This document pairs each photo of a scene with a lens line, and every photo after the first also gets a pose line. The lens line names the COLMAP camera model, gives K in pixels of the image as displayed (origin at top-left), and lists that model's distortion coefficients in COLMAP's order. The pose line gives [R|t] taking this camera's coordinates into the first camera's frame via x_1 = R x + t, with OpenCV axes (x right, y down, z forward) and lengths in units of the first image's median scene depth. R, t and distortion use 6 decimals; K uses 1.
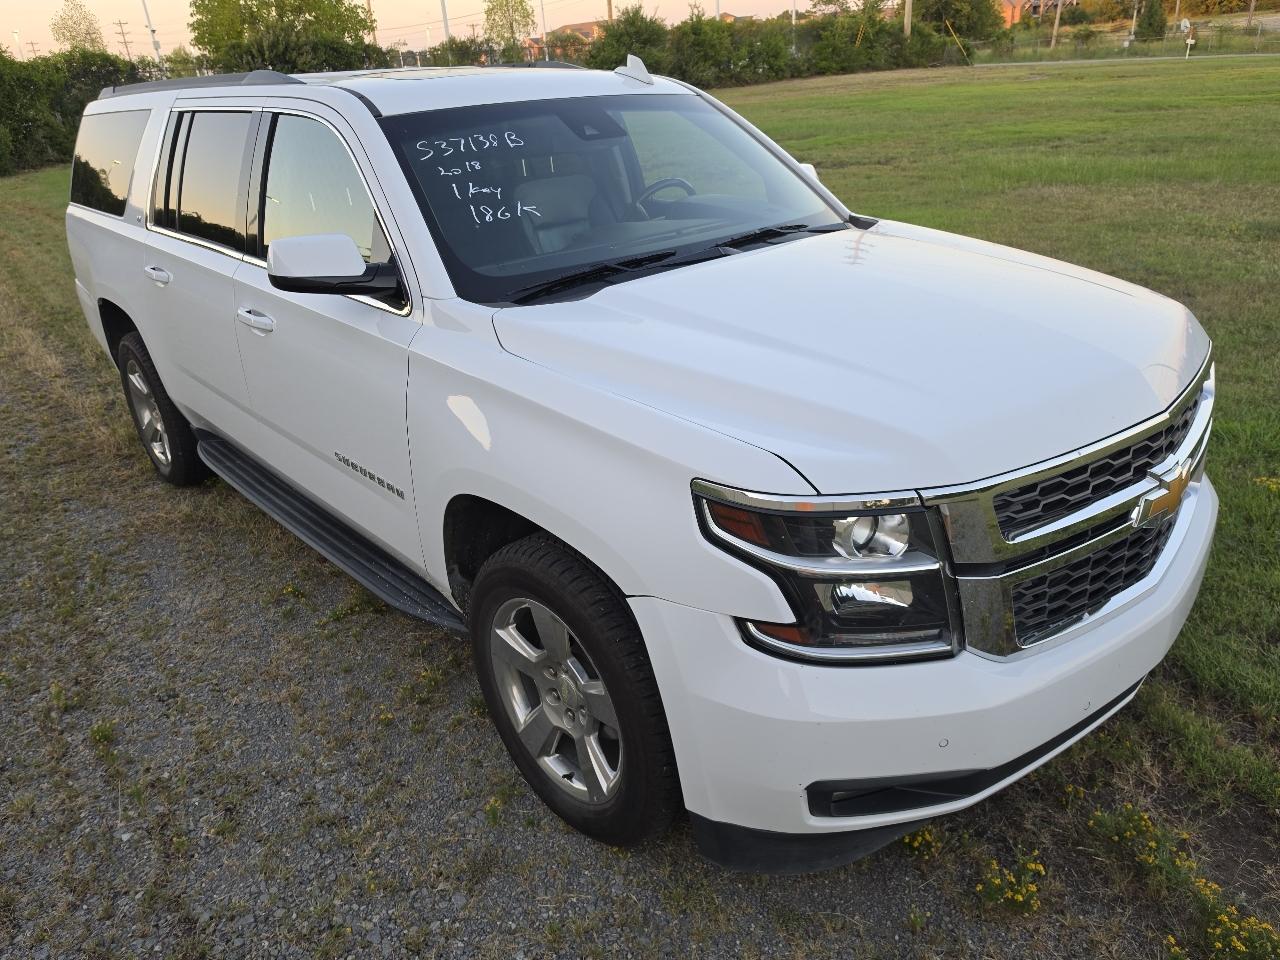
lens RADIAL K [[943.3, 0, 636.4], [0, 943.3, 516.6], [0, 0, 1]] dist [0.039437, -0.051355]
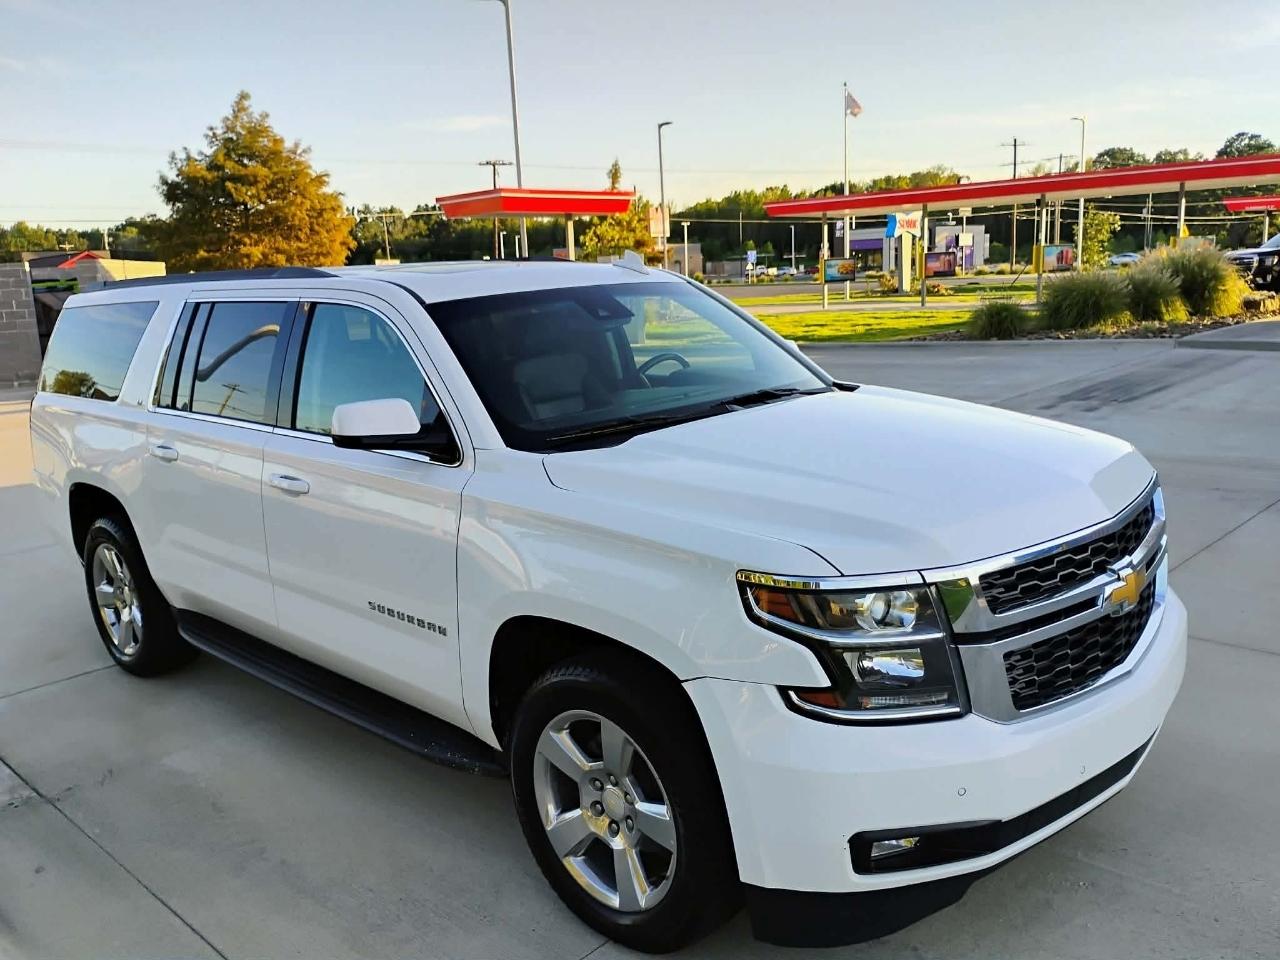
lens RADIAL K [[1125.0, 0, 640.0], [0, 1125.0, 480.0], [0, 0, 1]] dist [-0.003624, 0.100120]
pose [[0.998050, -0.023040, 0.058015, -0.101513], [0.036431, 0.969682, -0.241641, 0.131449], [-0.050688, 0.243283, 0.968630, -0.295242]]
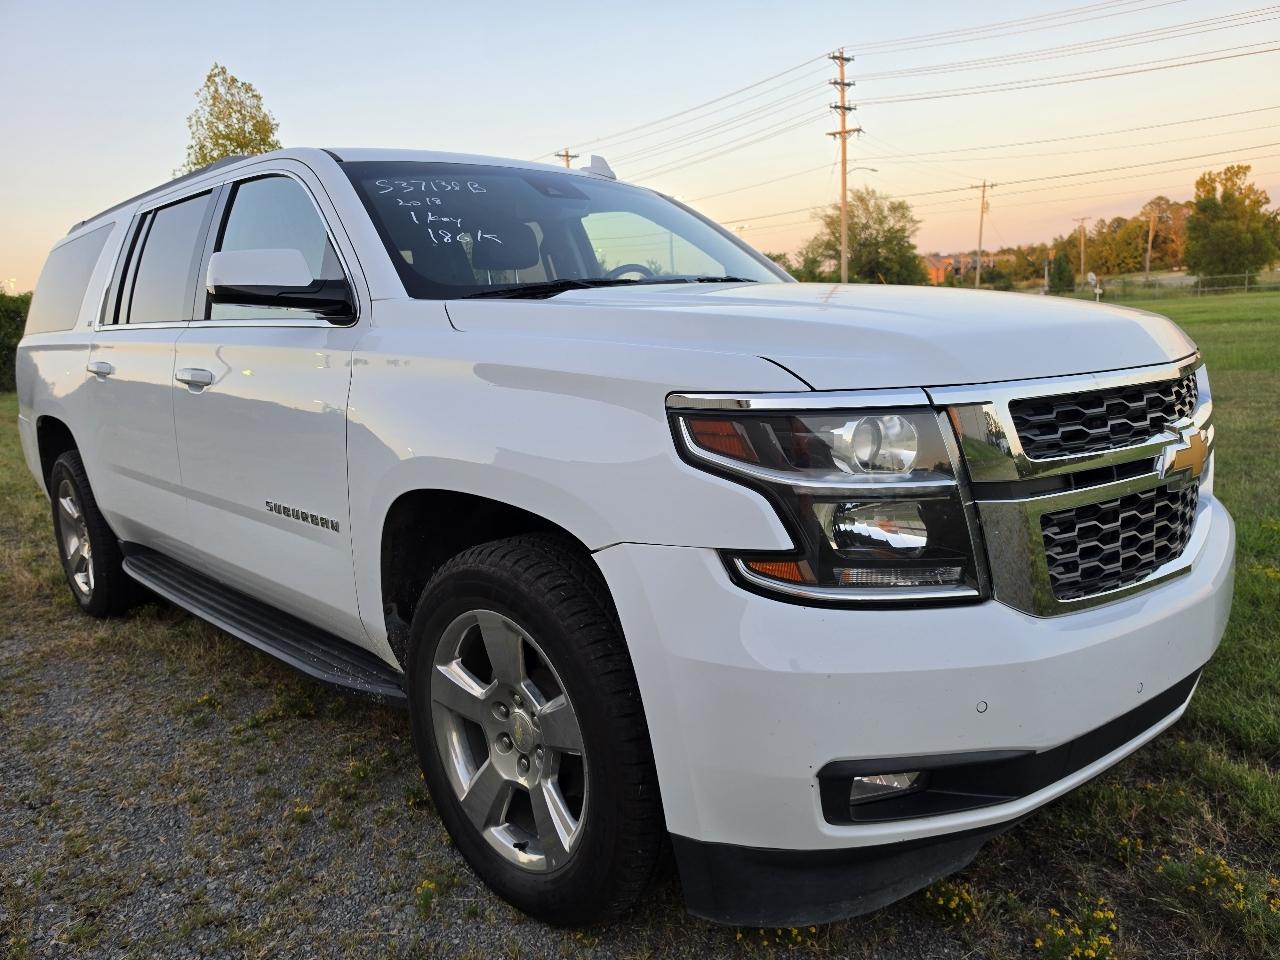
lens RADIAL K [[958.2, 0, 641.8], [0, 958.2, 479.7], [0, 0, 1]] dist [-0.006185, 0.007916]
pose [[0.999020, -0.006872, 0.043723, -0.001850], [0.018221, 0.964134, -0.264789, 0.184424], [-0.040336, 0.265326, 0.963315, 0.117648]]
